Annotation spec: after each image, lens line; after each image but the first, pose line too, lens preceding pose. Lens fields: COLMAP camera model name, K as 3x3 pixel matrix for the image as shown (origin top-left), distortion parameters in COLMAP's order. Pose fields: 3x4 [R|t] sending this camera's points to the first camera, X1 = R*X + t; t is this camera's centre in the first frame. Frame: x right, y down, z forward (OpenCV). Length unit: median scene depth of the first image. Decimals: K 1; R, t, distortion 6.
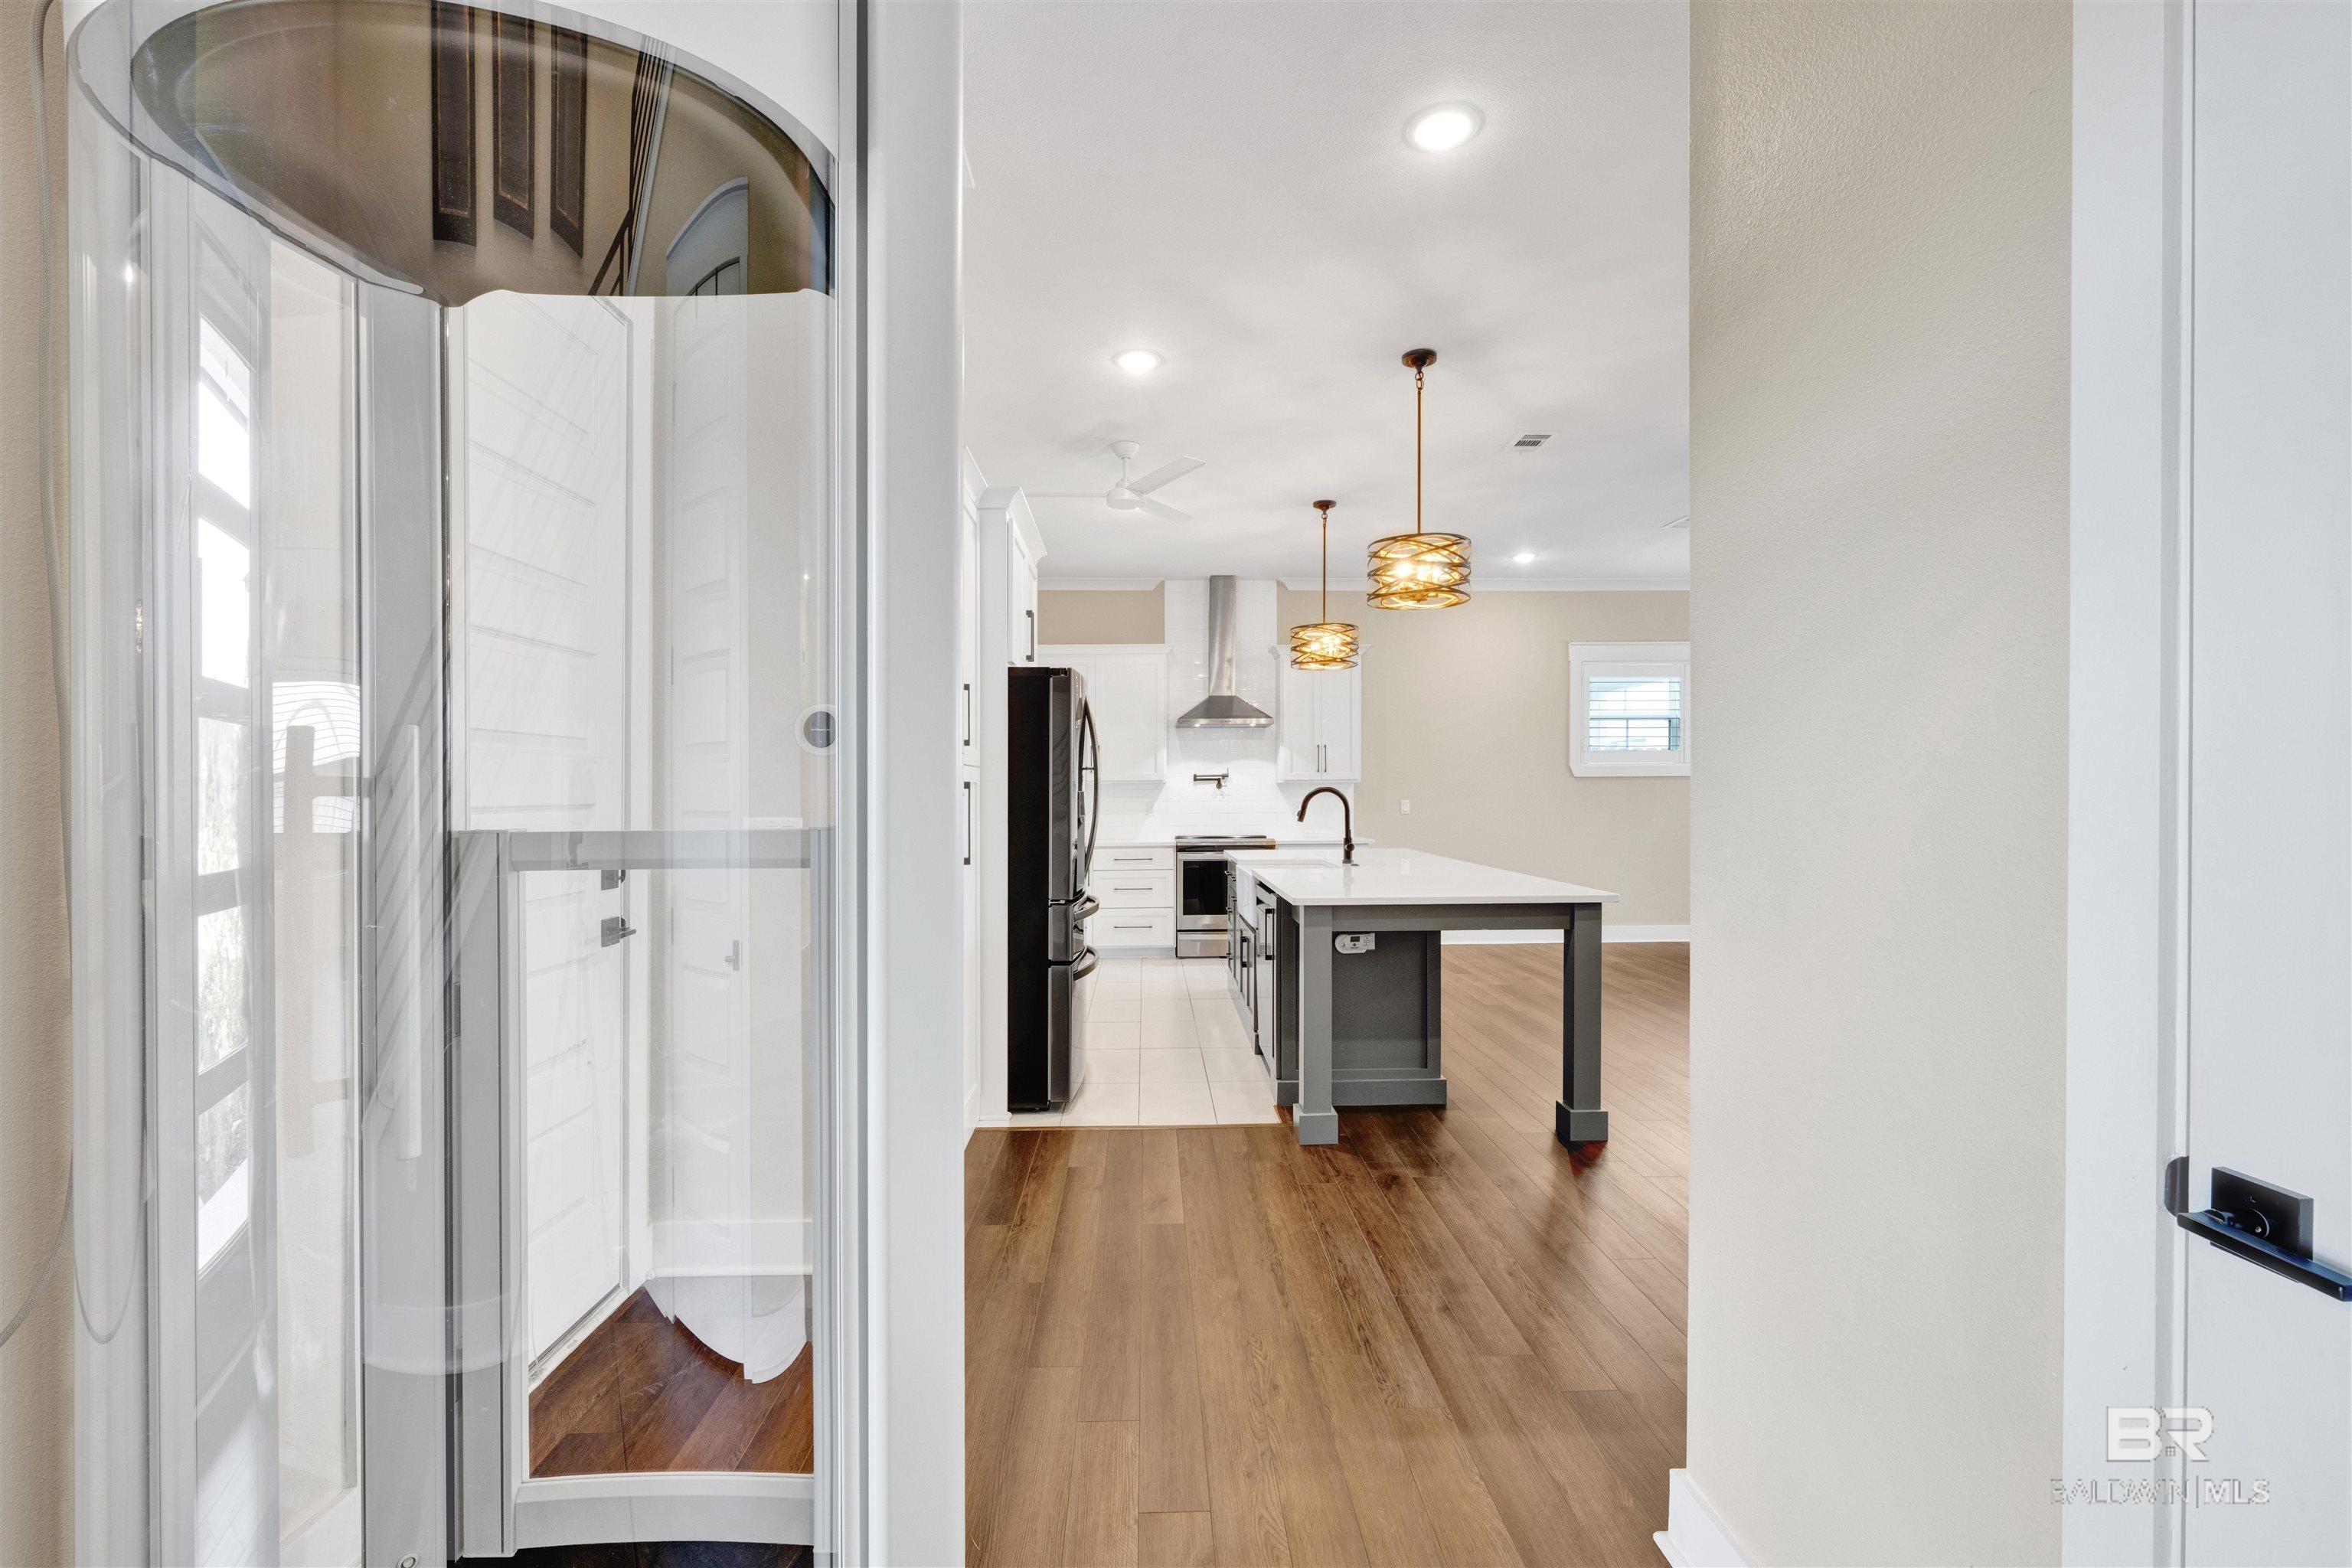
lens RADIAL K [[1030.7, 0, 1173.3], [0, 1030.7, 799.1], [0, 0, 1]] dist [0.000129, -0.000030]
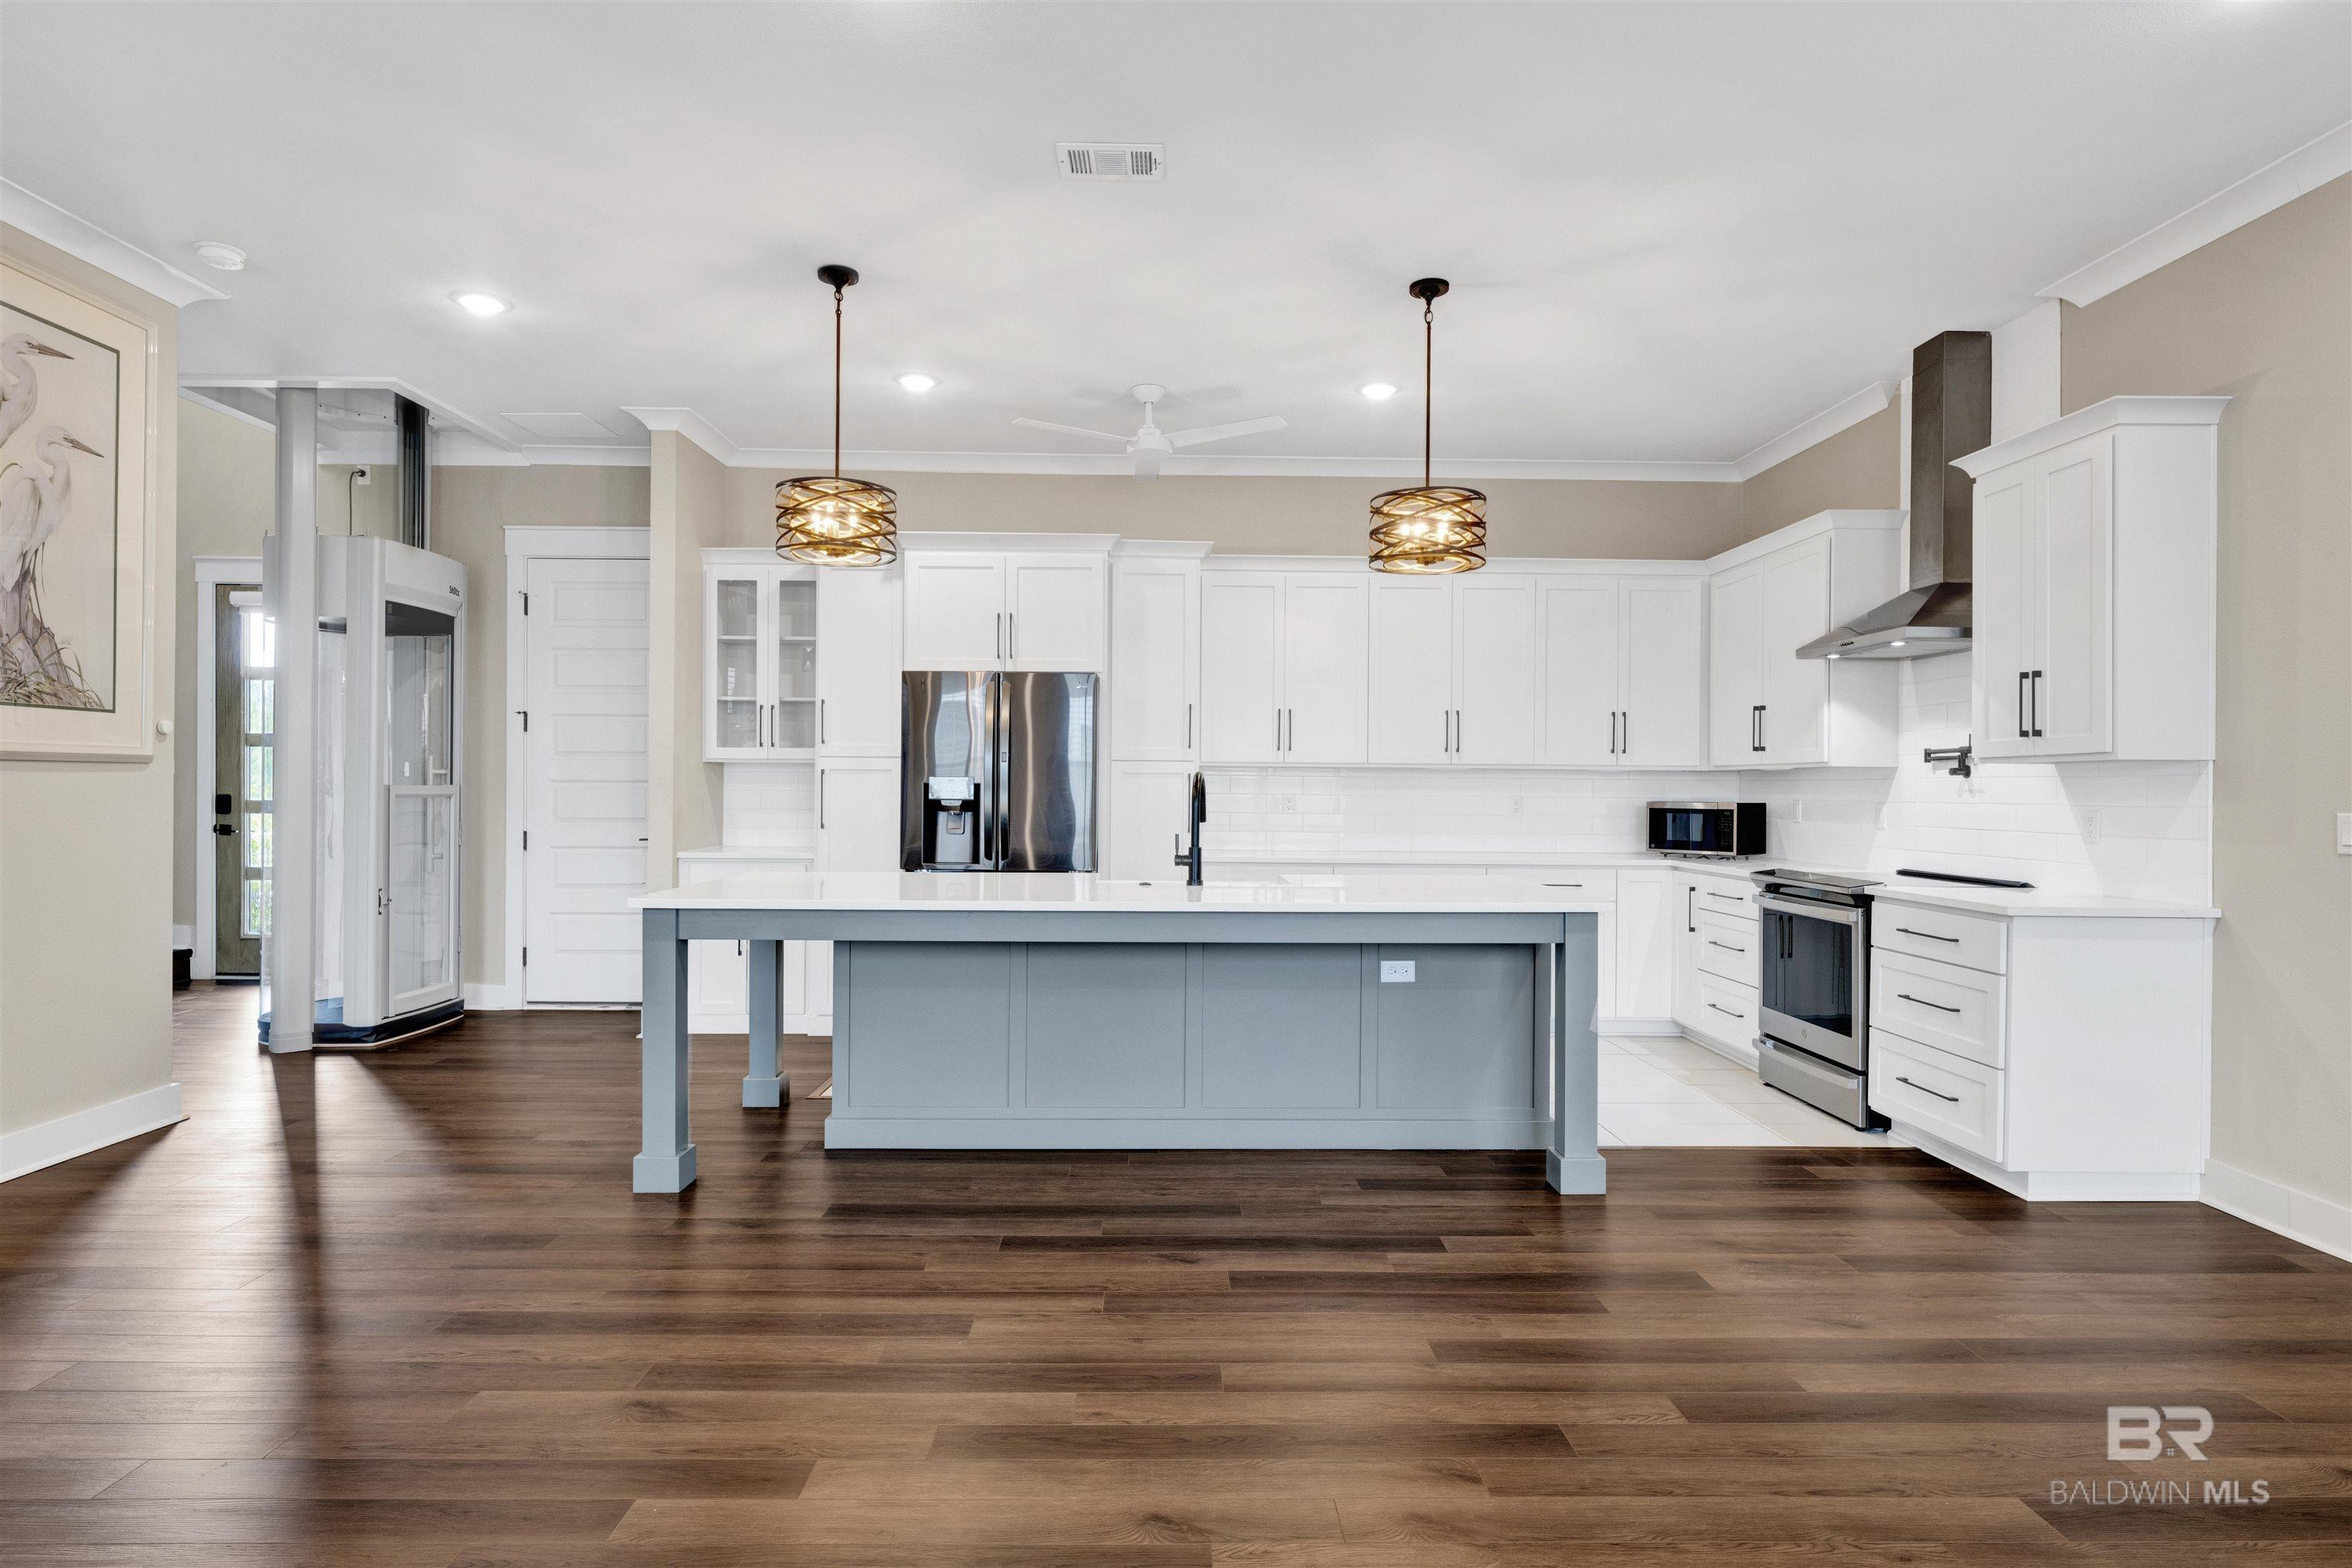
lens RADIAL K [[1228.1, 0, 1177.7], [0, 1228.1, 787.5], [0, 0, 1]] dist [-0.001239, -0.001172]
pose [[-0.007148, 0.004439, -0.999965, 0.677617], [-0.014695, 0.999882, 0.004544, -0.002954], [0.999866, 0.014727, -0.007082, 0.694282]]
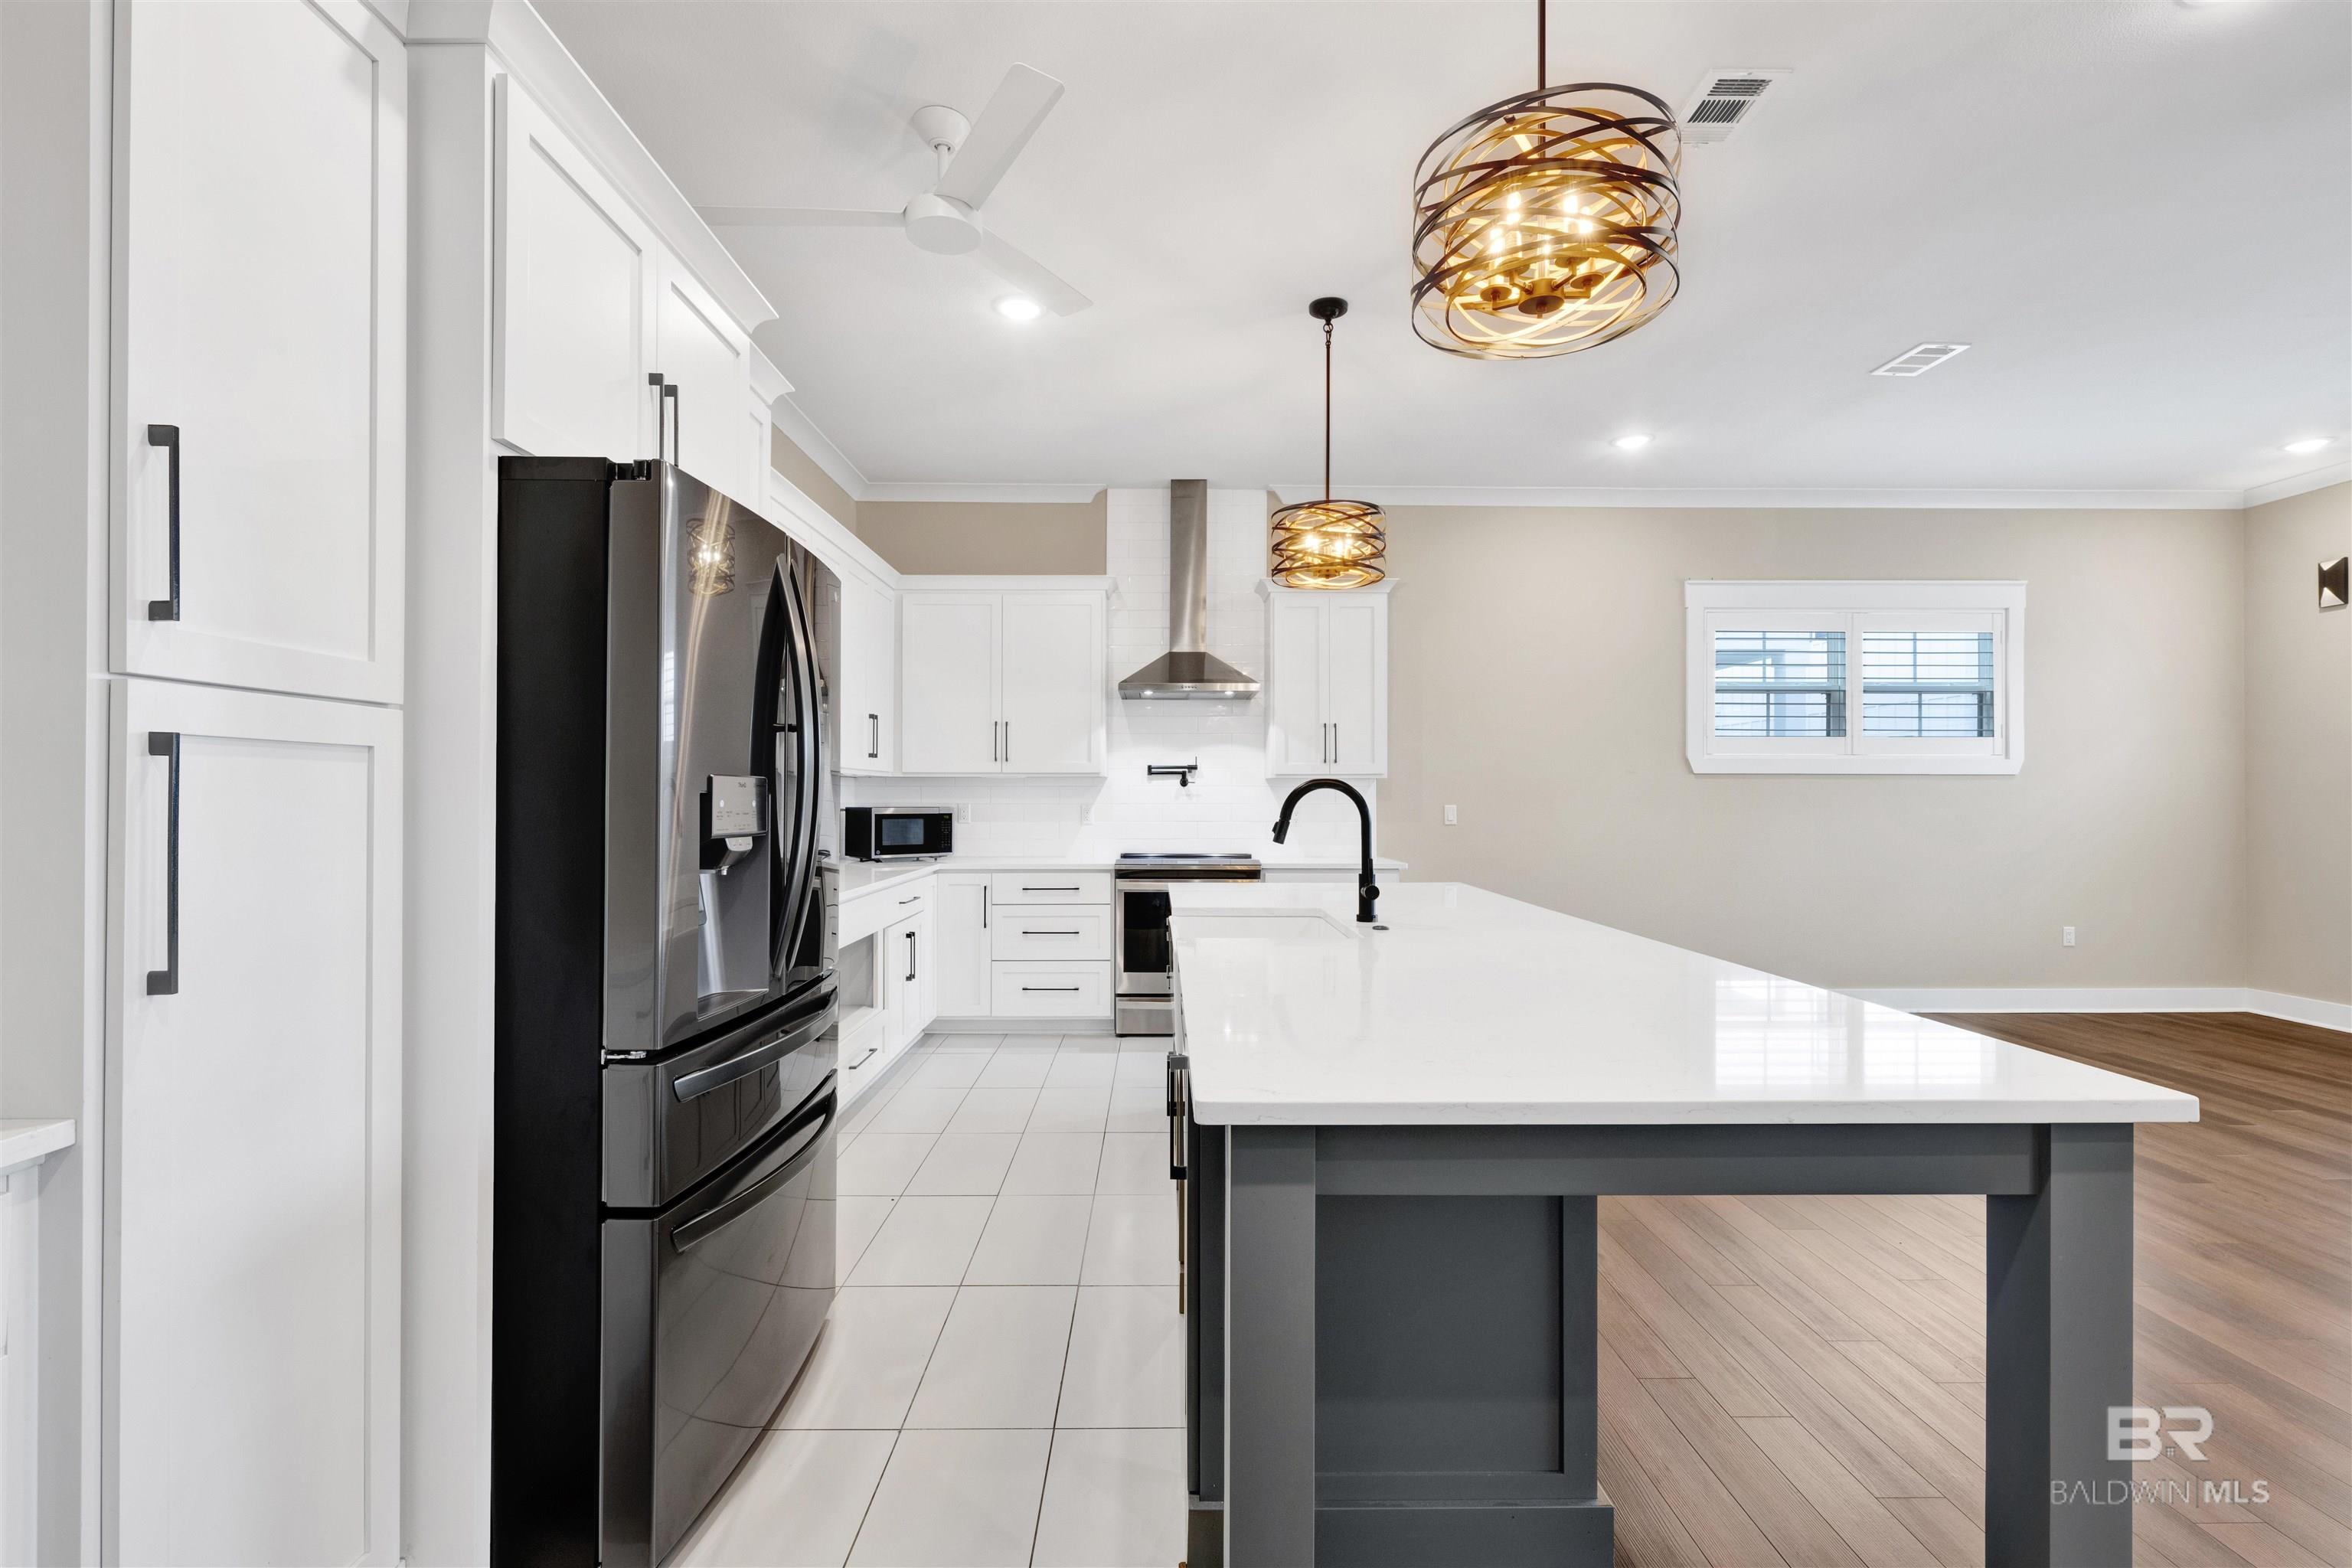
lens RADIAL K [[1038.5, 0, 1172.3], [0, 1038.5, 783.6], [0, 0, 1]] dist [0.001136, -0.000084]
pose [[0.999782, 0.006189, -0.019916, 0.055024], [-0.006552, 0.999813, -0.018210, 0.001153], [0.019800, 0.018337, 0.999636, 0.319199]]
